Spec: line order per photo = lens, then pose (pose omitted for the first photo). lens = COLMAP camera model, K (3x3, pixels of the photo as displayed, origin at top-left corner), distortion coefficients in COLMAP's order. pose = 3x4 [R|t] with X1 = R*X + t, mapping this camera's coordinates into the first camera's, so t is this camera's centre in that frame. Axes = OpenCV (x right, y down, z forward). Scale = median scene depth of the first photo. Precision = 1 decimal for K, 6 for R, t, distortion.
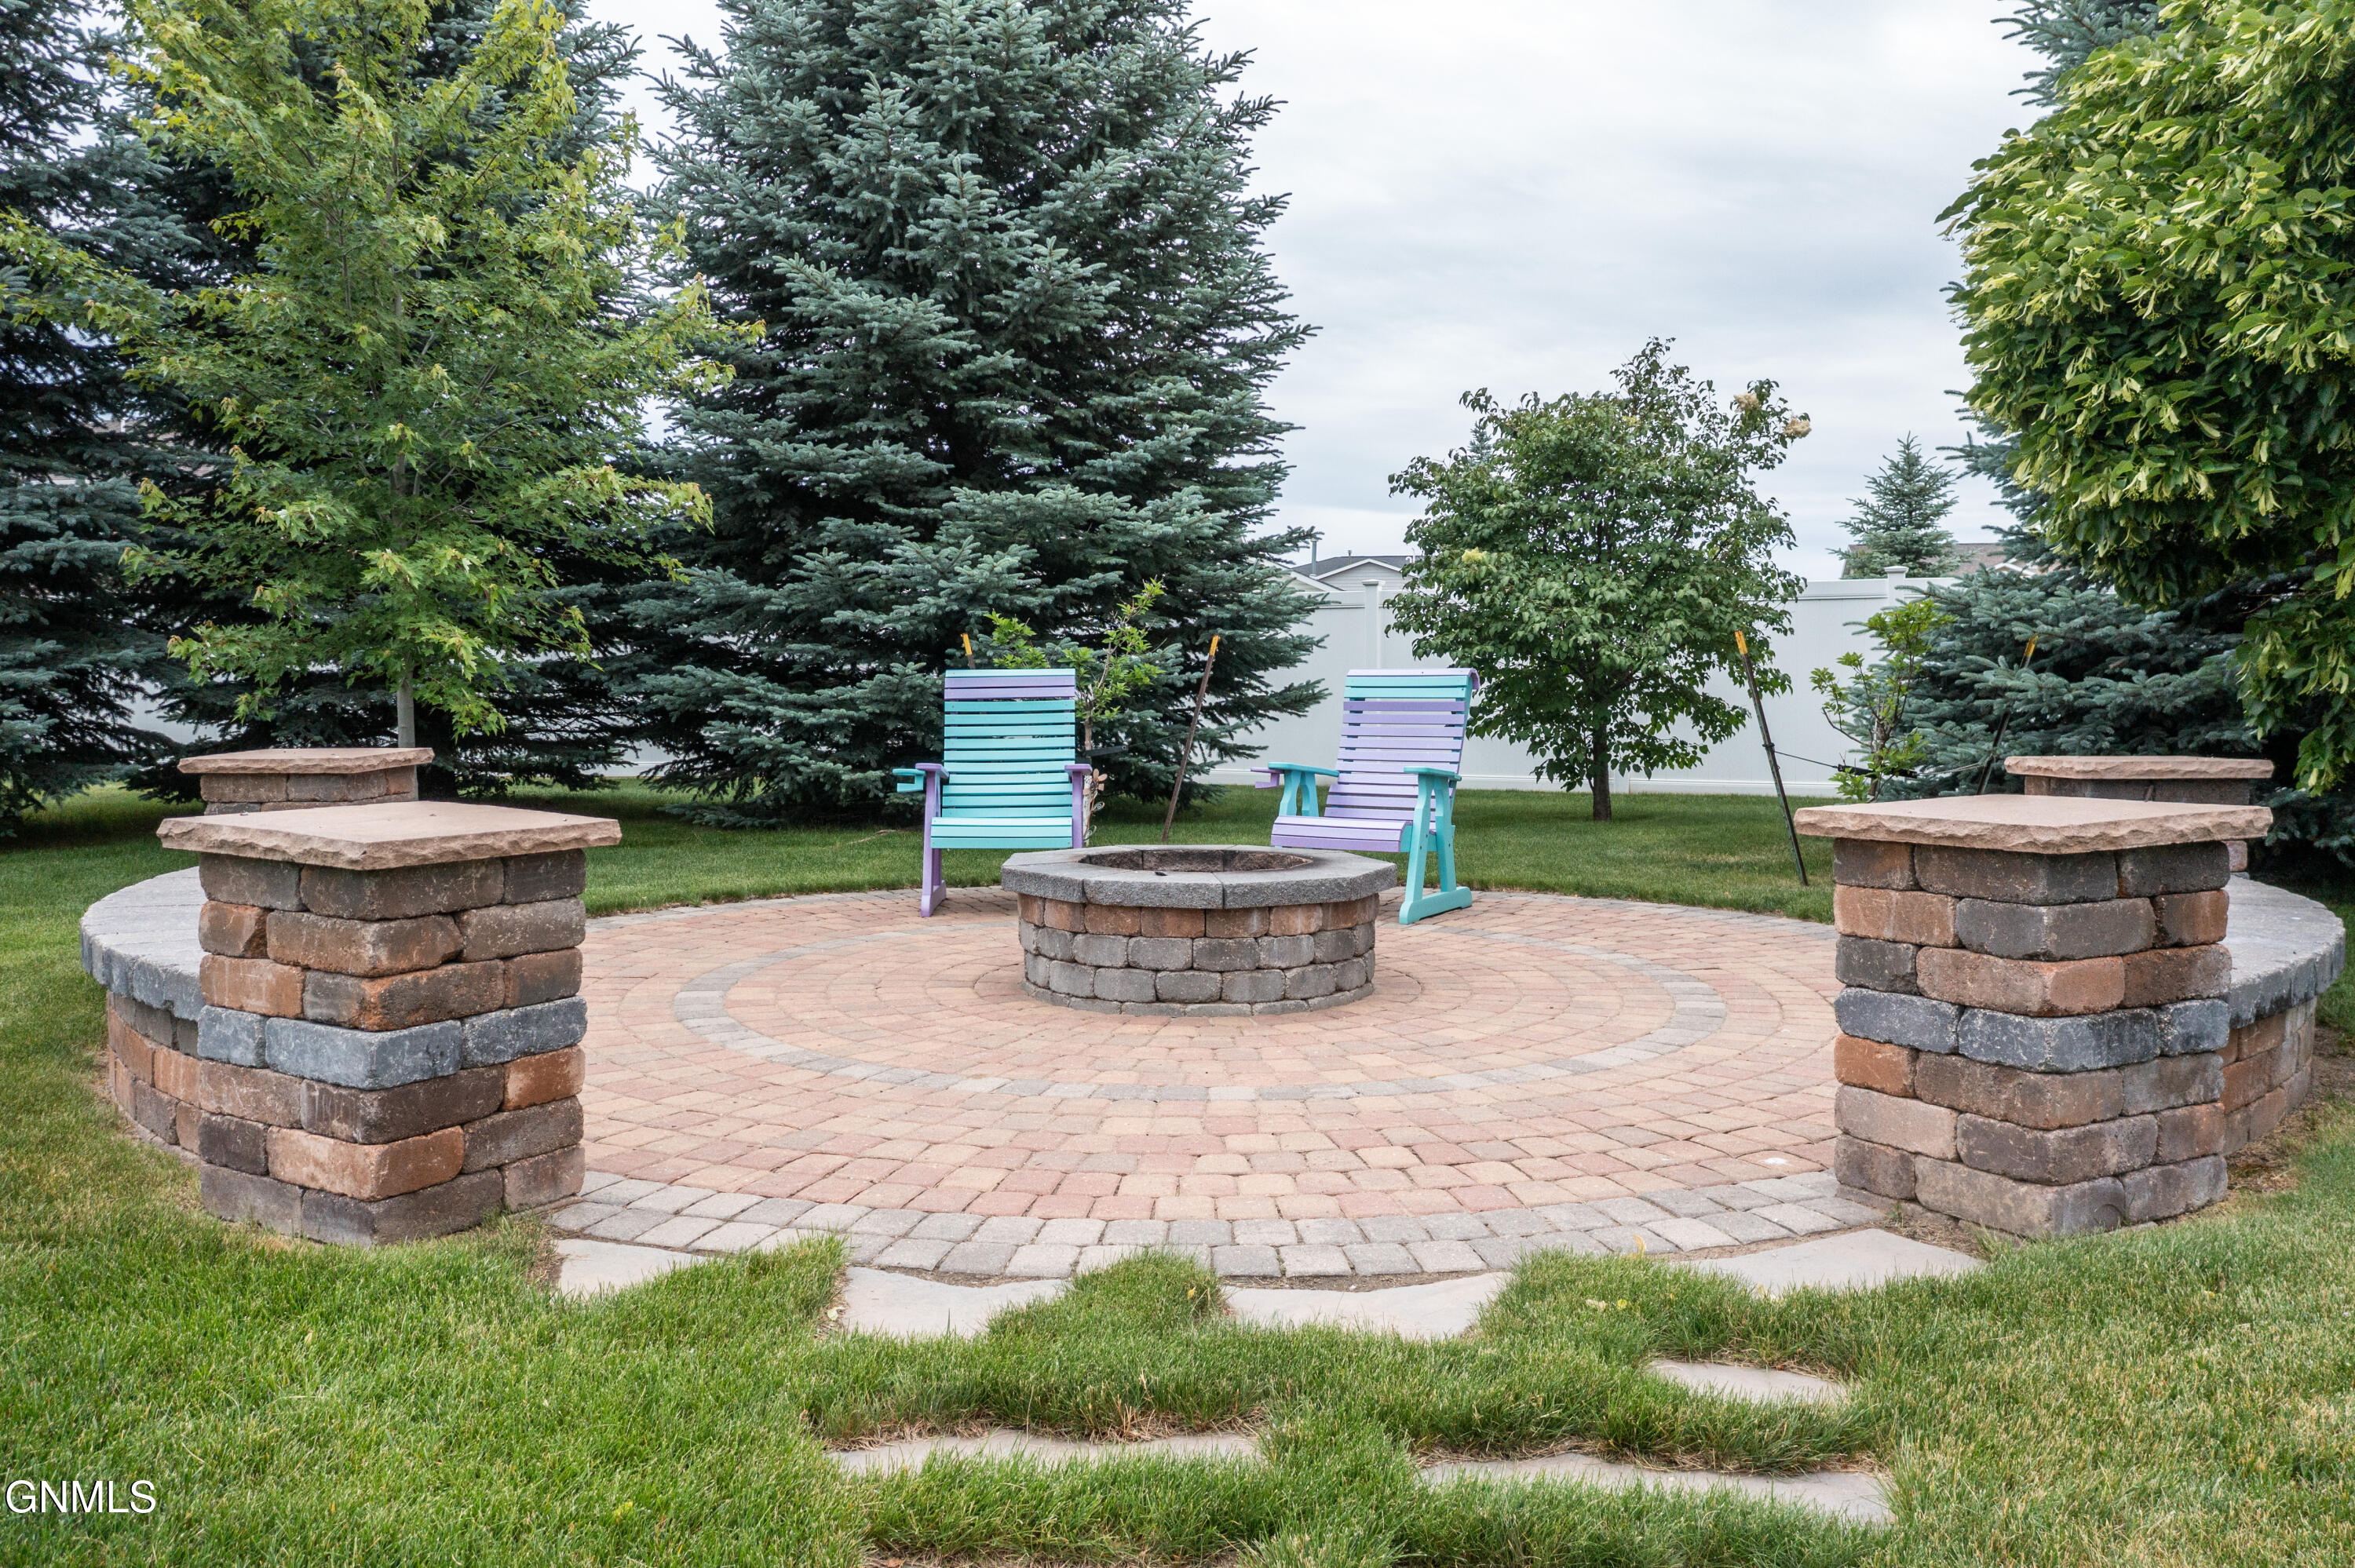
lens RADIAL K [[1867.1, 0, 1180.6], [0, 1867.1, 781.0], [0, 0, 1]] dist [-0.011272, 0.006574]
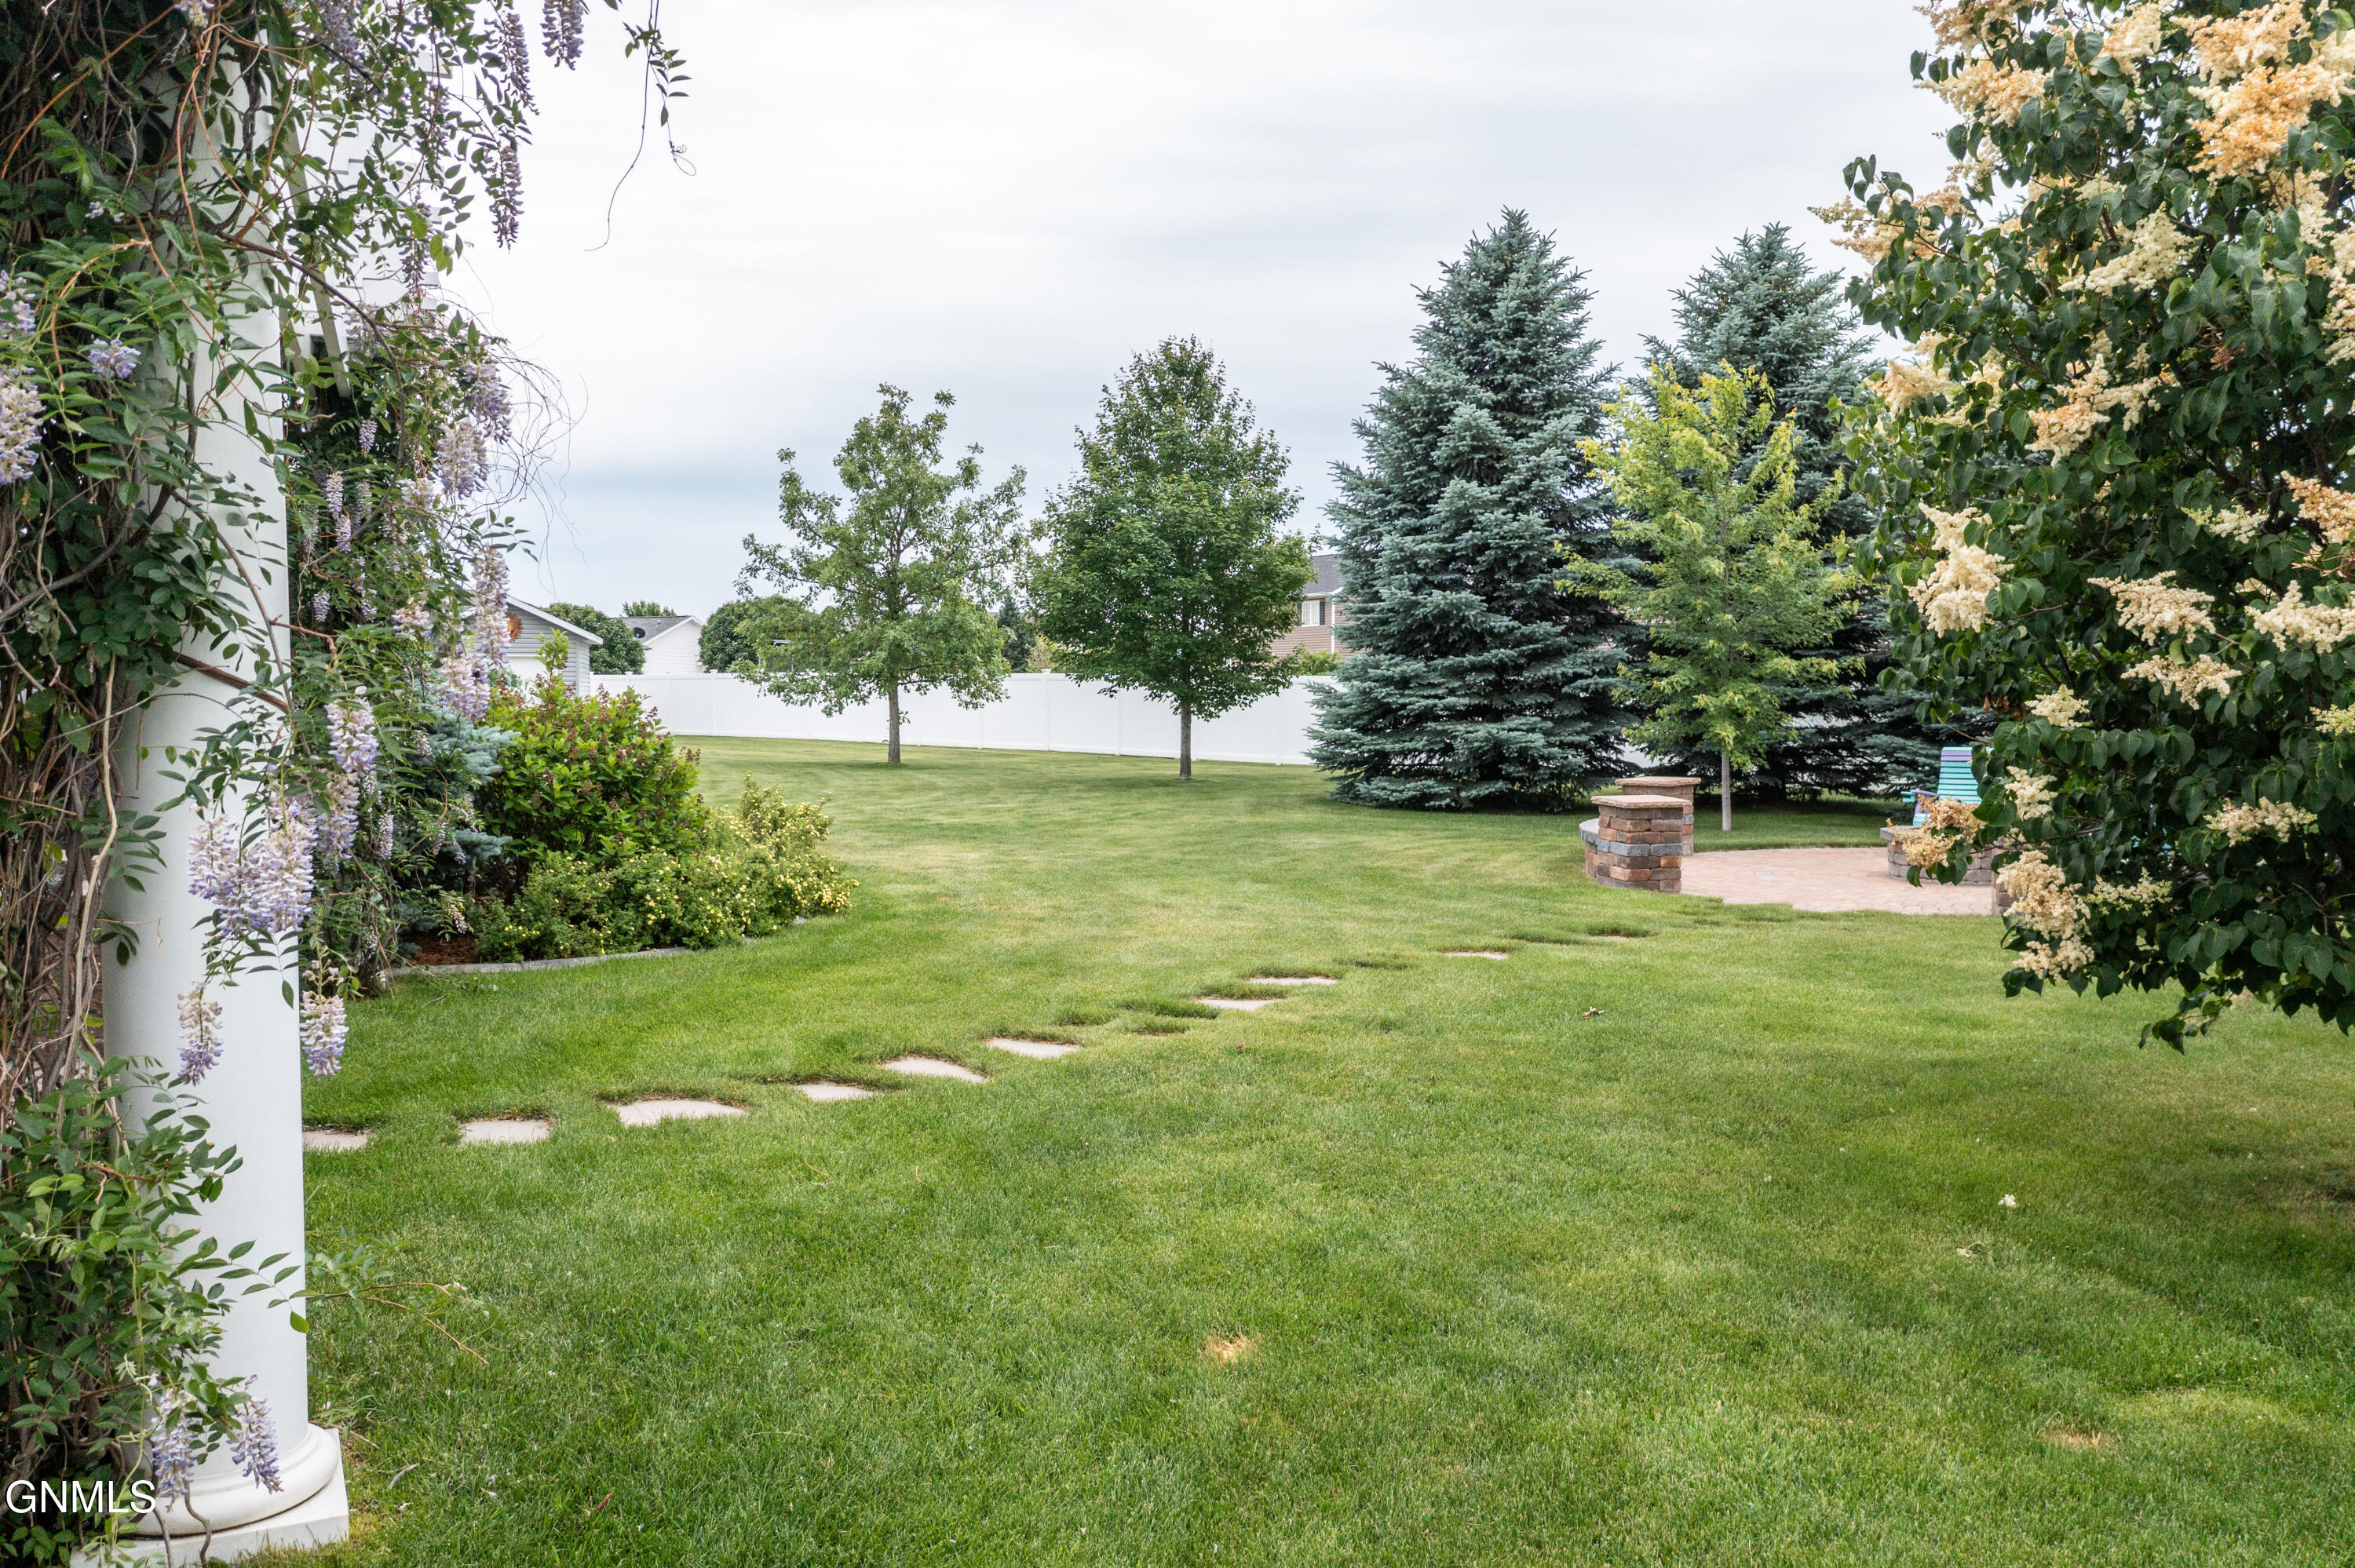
lens RADIAL K [[1887.6, 0, 1187.8], [0, 1887.6, 777.2], [0, 0, 1]] dist [-0.002972, -0.000027]
pose [[0.717697, 0.029878, -0.695714, 0.658186], [-0.035716, 0.999344, 0.006073, -0.005504], [0.695439, 0.020490, 0.718293, -1.008816]]
